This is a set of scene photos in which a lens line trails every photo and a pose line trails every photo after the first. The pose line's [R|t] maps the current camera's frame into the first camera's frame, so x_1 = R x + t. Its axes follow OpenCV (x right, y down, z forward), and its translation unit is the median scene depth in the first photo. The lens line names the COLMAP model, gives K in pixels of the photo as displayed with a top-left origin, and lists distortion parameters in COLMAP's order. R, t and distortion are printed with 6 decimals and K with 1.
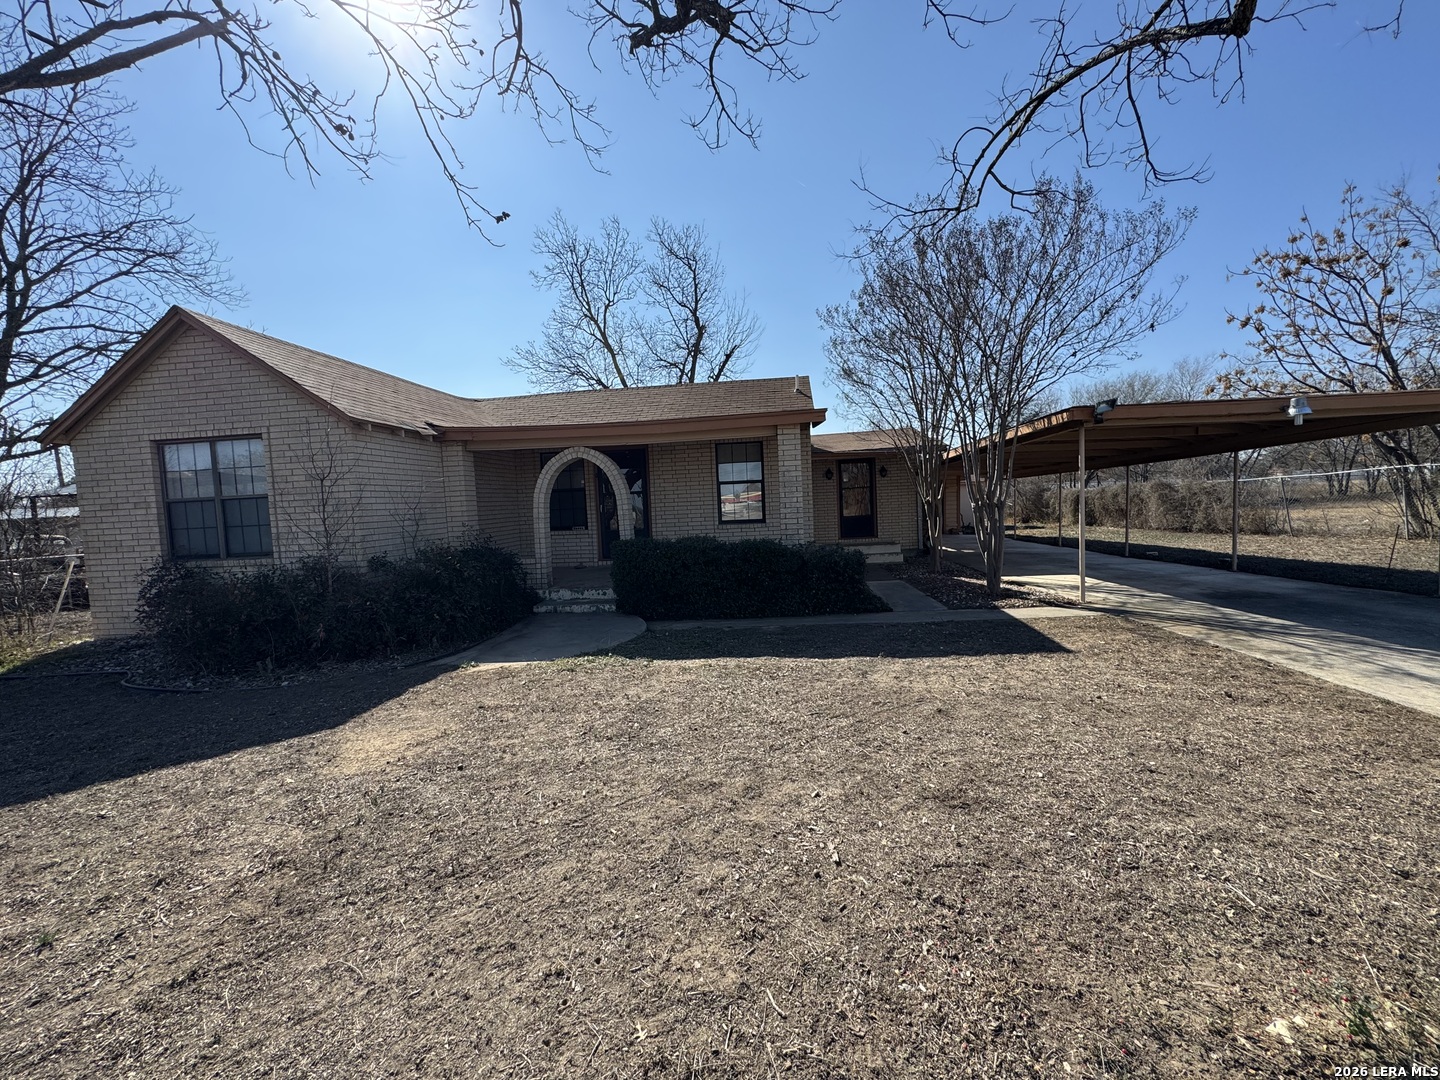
lens RADIAL K [[577.7, 0, 720.3], [0, 577.7, 532.1], [0, 0, 1]] dist [-0.004161, 0.000371]
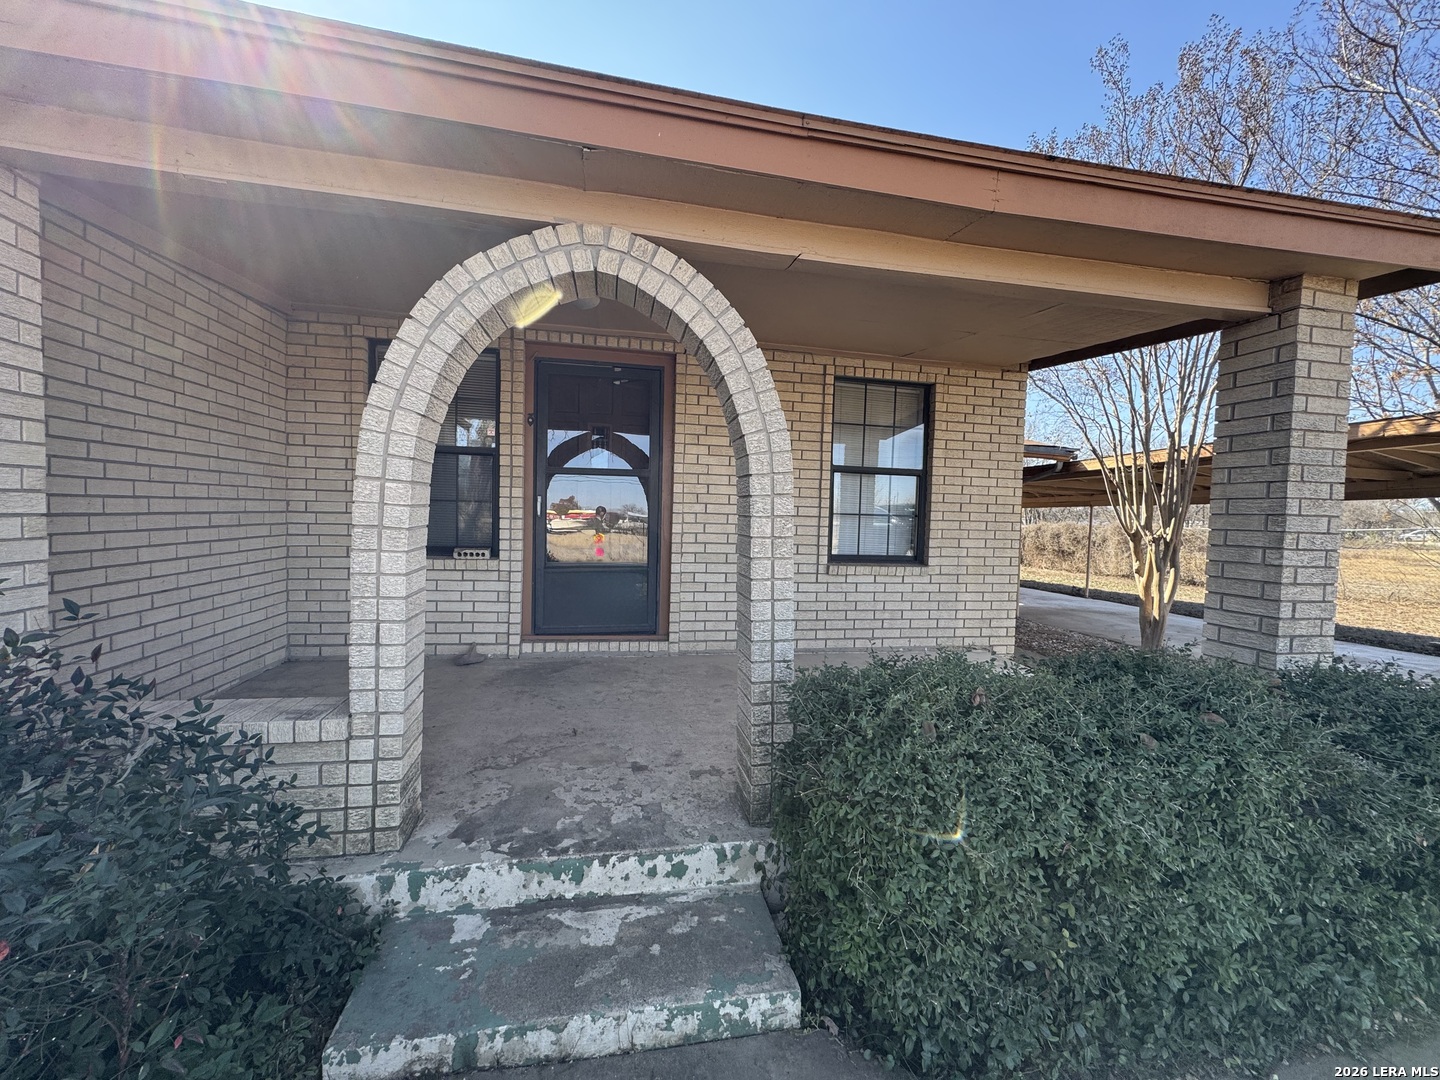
lens RADIAL K [[577.7, 0, 723.5], [0, 577.7, 536.9], [0, 0, 1]] dist [-0.004161, 0.000371]
pose [[0.957026, 0.062752, 0.283130, -0.259399], [-0.058176, 0.998004, -0.024547, -0.023160], [-0.284105, 0.007021, 0.958767, 0.778484]]
